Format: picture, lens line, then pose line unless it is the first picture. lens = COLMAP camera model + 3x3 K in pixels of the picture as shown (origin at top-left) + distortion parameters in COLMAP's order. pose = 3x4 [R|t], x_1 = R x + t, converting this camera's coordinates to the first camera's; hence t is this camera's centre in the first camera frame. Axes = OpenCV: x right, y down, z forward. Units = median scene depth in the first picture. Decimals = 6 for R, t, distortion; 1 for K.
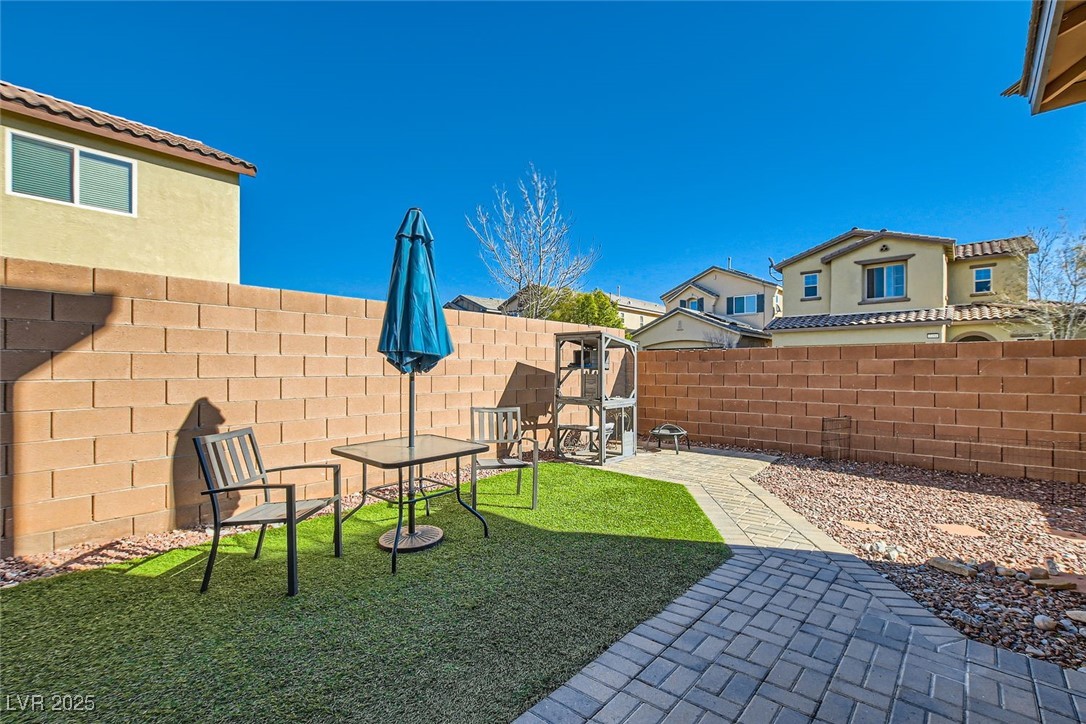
lens RADIAL K [[475.2, 0, 546.0], [0, 475.2, 364.3], [0, 0, 1]] dist [-0.003427, 0.000587]
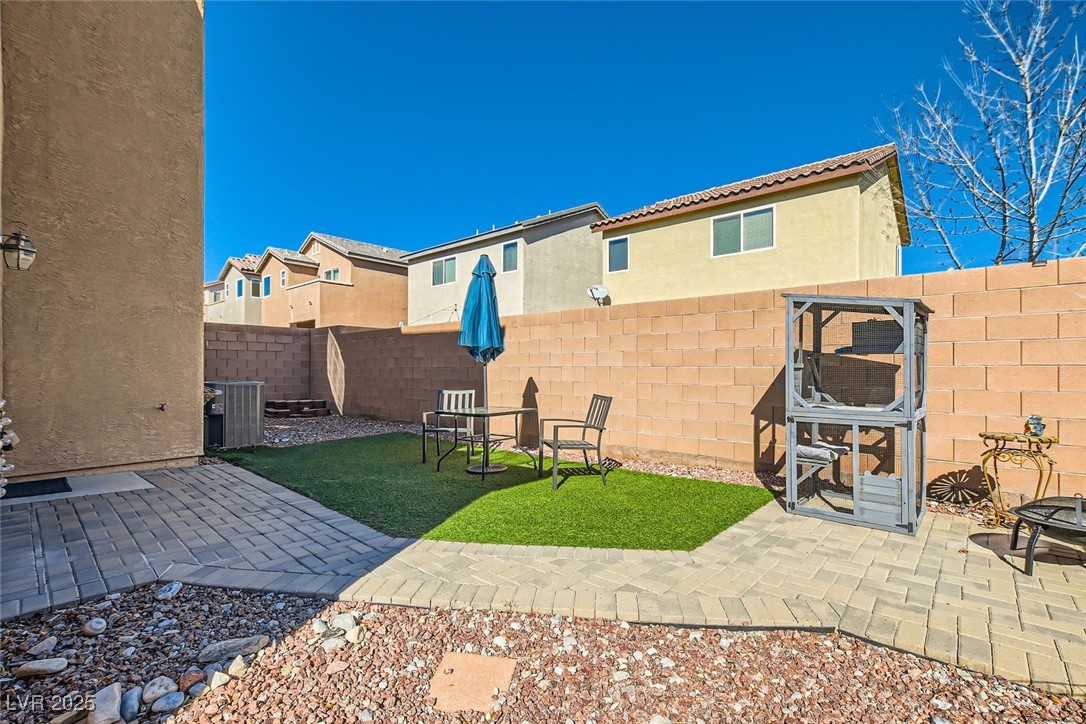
lens RADIAL K [[475.2, 0, 546.0], [0, 475.2, 364.3], [0, 0, 1]] dist [-0.003427, 0.000587]
pose [[-0.004136, -0.015601, -0.999870, 0.629762], [0.005973, 0.999860, -0.015625, 0.027727], [0.999974, -0.006037, -0.004042, 0.601497]]
